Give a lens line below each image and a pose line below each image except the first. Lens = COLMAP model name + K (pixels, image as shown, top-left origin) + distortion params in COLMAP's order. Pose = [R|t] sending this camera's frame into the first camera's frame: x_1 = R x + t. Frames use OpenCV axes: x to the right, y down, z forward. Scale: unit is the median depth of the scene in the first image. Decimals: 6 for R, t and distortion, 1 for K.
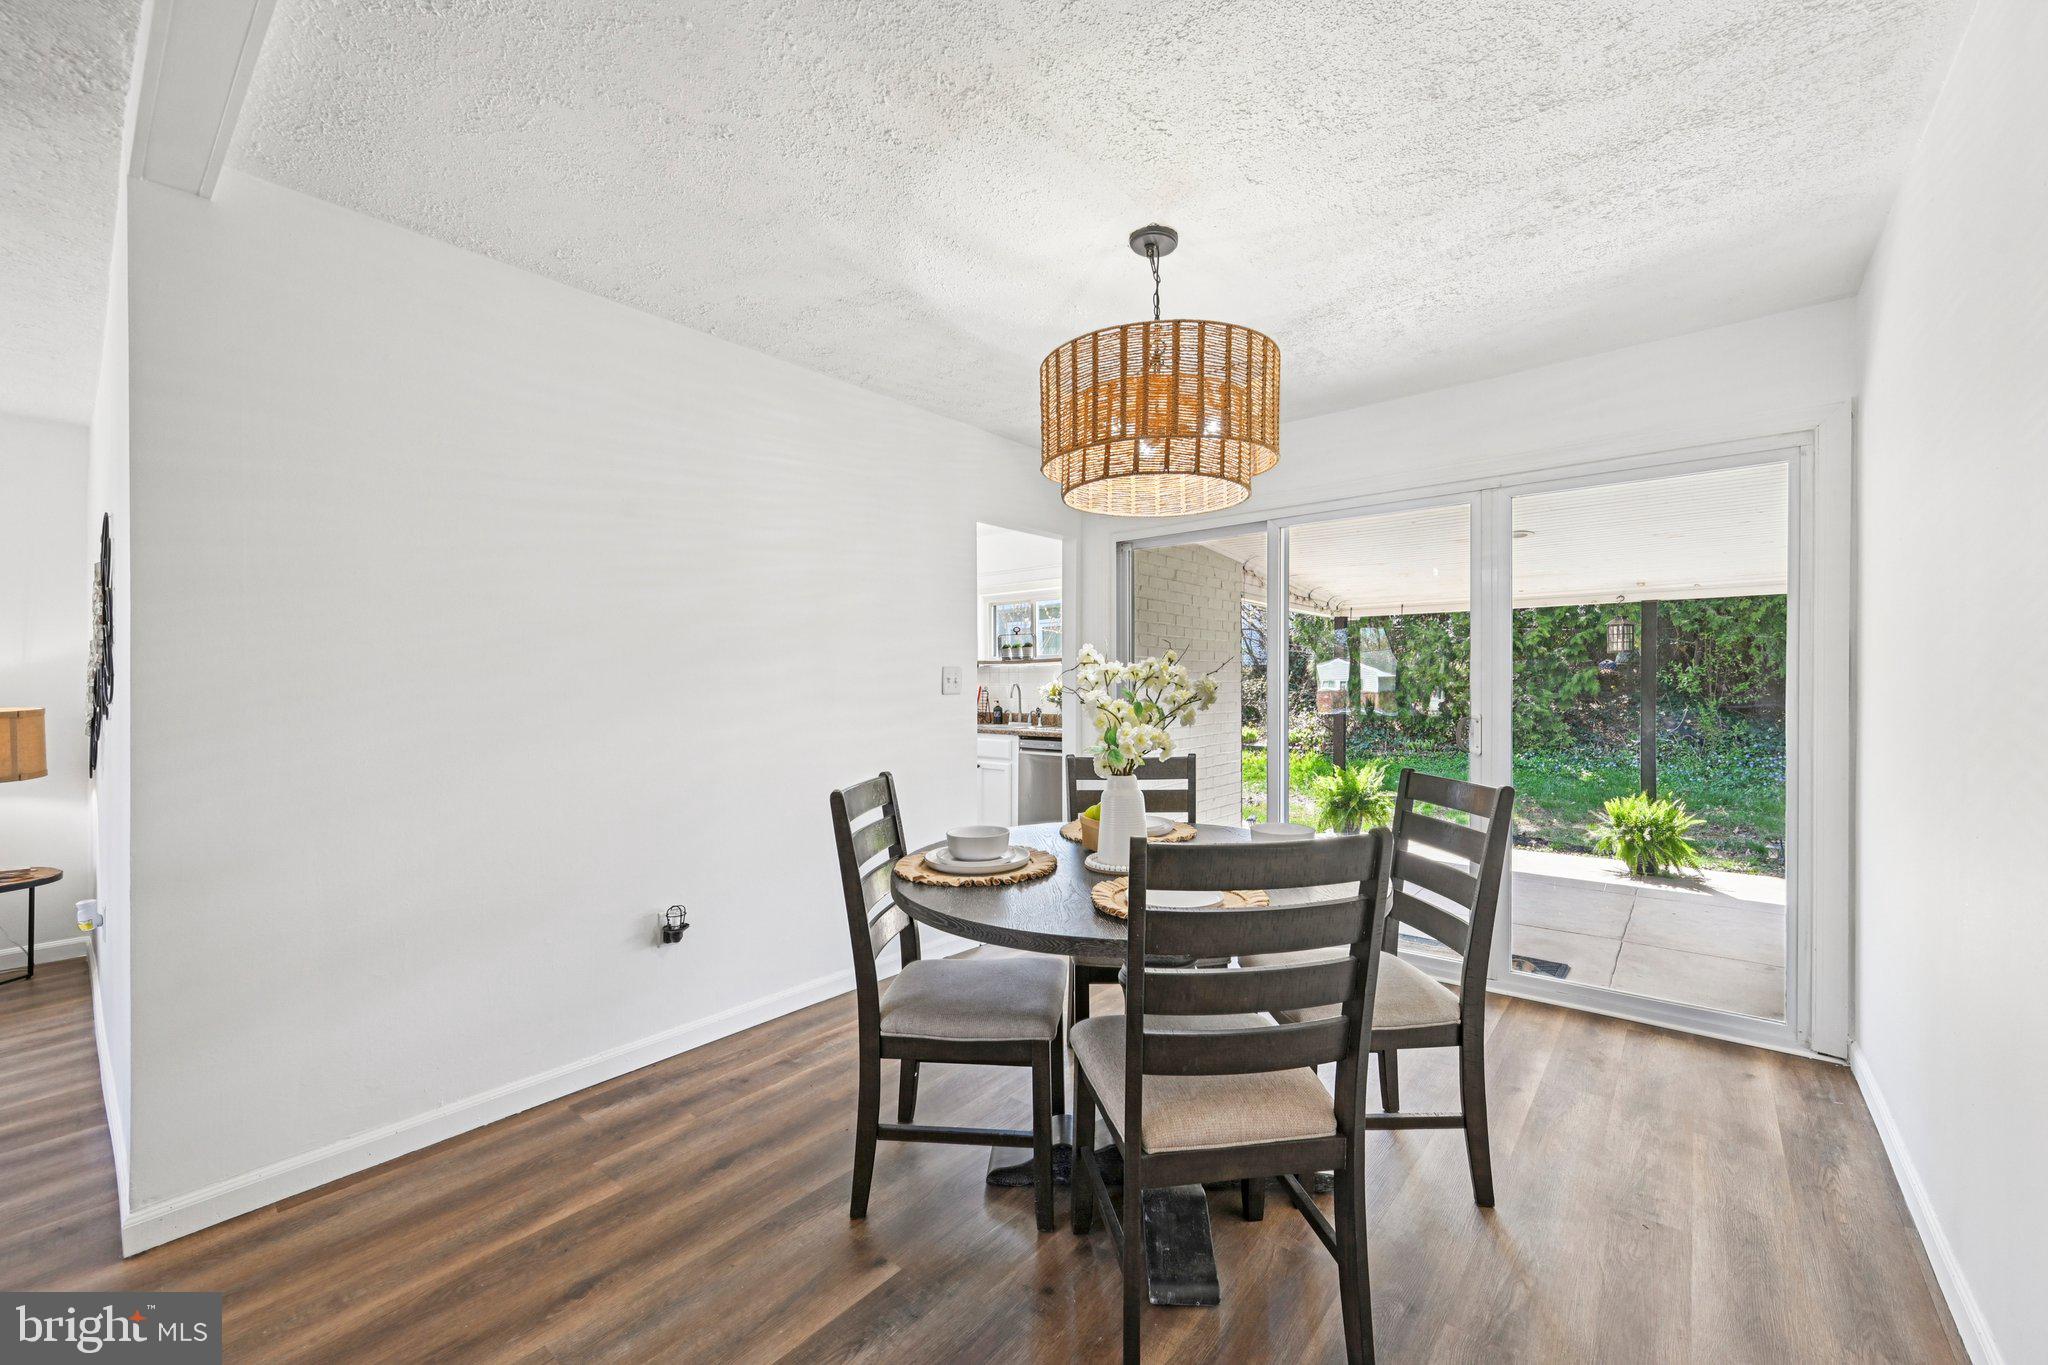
lens RADIAL K [[804.3, 0, 1034.8], [0, 804.3, 685.4], [0, 0, 1]] dist [0.000191, 0.000496]
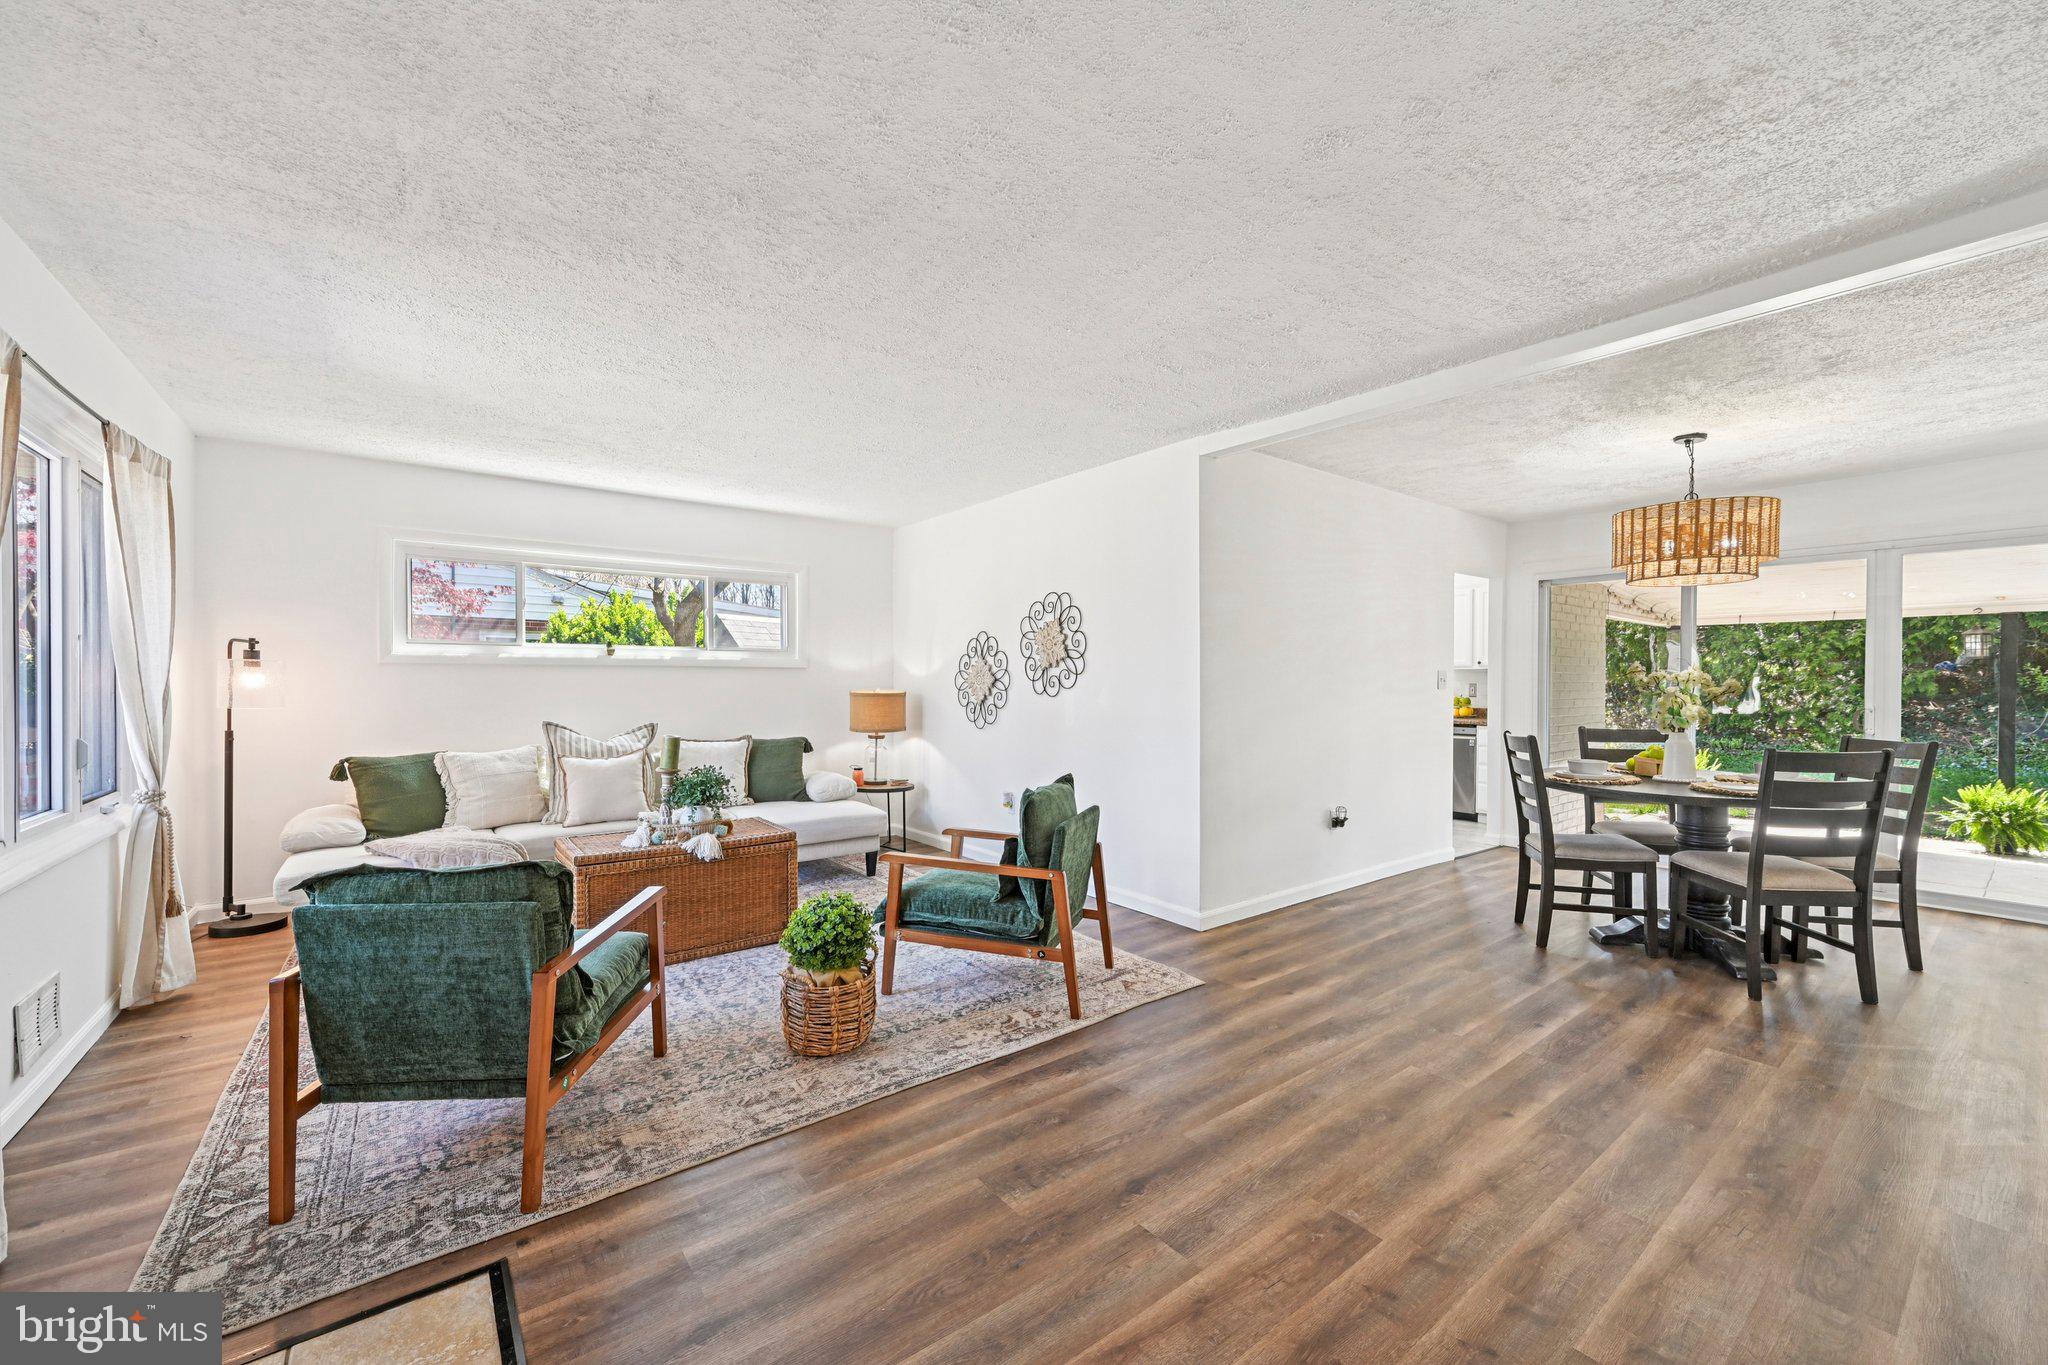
lens RADIAL K [[804.3, 0, 1034.8], [0, 804.3, 685.4], [0, 0, 1]] dist [0.000191, 0.000496]
pose [[0.976818, 0.008606, -0.213899, -0.688717], [-0.007527, 0.999955, 0.005859, 0.000825], [0.213940, -0.004113, 0.976838, -0.827544]]
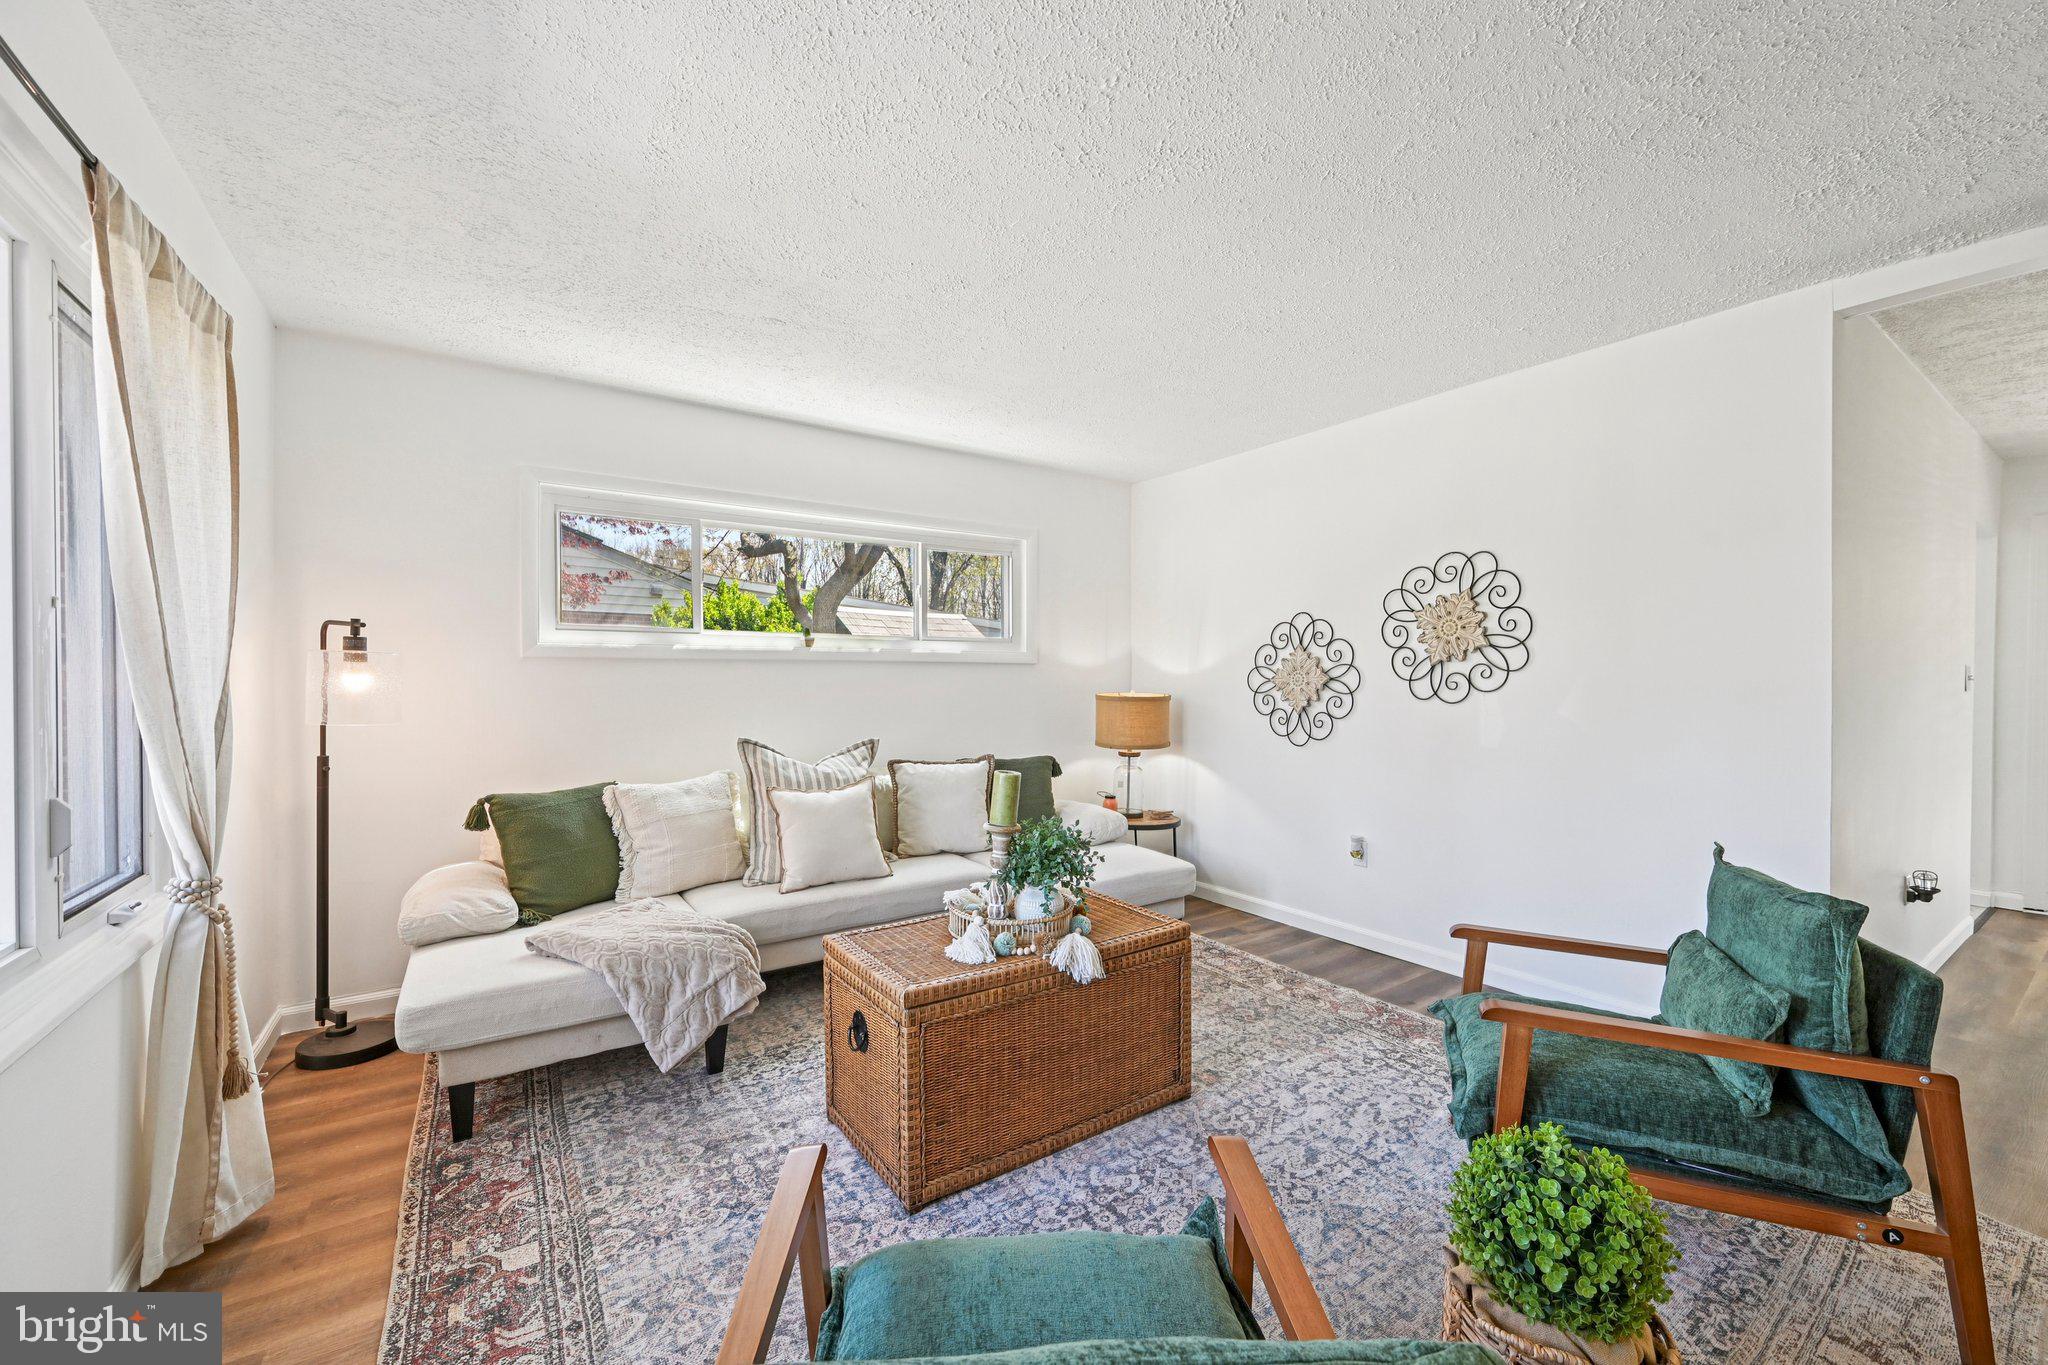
lens RADIAL K [[793.9, 0, 1028.7], [0, 793.9, 686.0], [0, 0, 1]] dist [0.000906, 0.000293]
pose [[0.963952, 0.008305, -0.265945, -1.321459], [-0.005917, 0.999935, 0.009780, 0.001250], [0.266009, -0.007854, 0.963939, -0.431288]]
